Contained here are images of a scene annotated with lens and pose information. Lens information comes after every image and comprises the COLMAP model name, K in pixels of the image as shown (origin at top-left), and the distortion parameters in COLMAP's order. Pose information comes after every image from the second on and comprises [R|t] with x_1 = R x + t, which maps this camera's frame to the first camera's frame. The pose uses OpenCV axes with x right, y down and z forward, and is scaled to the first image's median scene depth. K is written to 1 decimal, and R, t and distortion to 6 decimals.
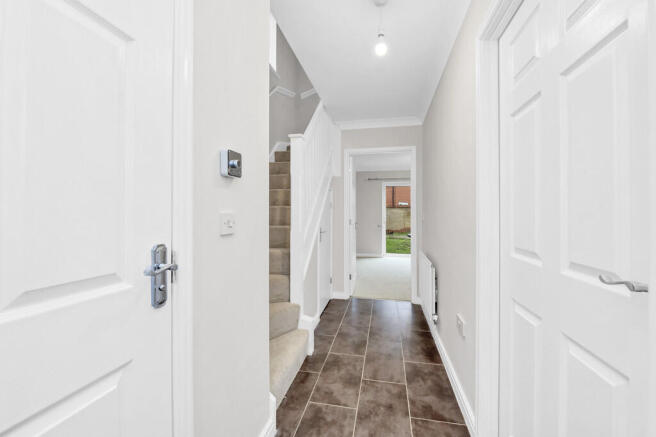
lens RADIAL K [[261.0, 0, 329.1], [0, 261.0, 215.3], [0, 0, 1]] dist [-0.004504, -0.001880]
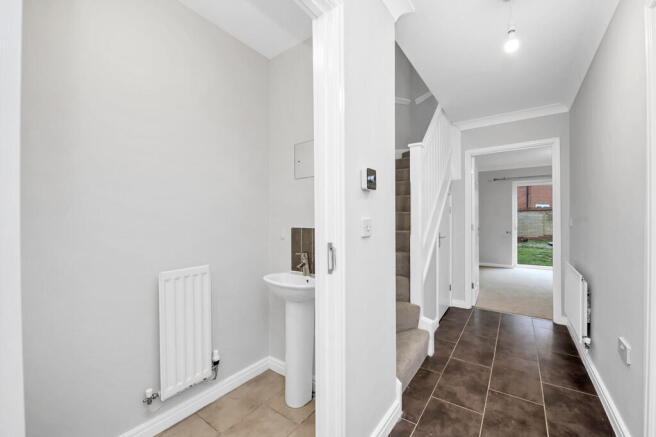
lens RADIAL K [[261.0, 0, 333.3], [0, 261.0, 223.6], [0, 0, 1]] dist [-0.004504, -0.001880]
pose [[0.920717, -0.003508, -0.390215, -0.023352], [0.007819, 0.999925, 0.009462, -0.000367], [0.390152, -0.011763, 0.920675, -0.096778]]
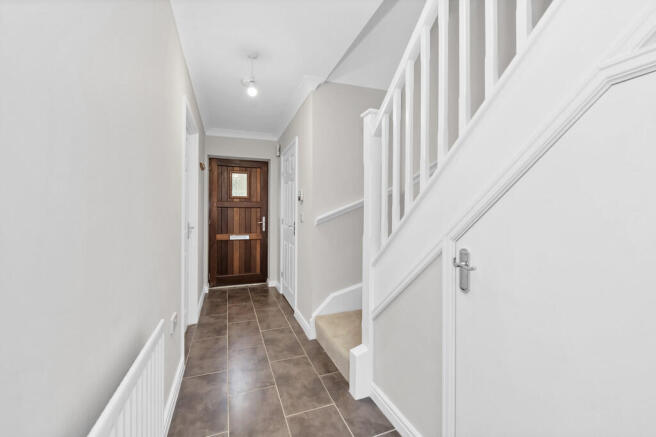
lens RADIAL K [[261.0, 0, 327.8], [0, 261.0, 215.6], [0, 0, 1]] dist [-0.004504, -0.001880]
pose [[-0.832892, -0.006666, -0.553395, 0.440781], [-0.010084, 0.999944, 0.003133, -0.000268], [0.553344, 0.008190, -0.832913, 1.670072]]
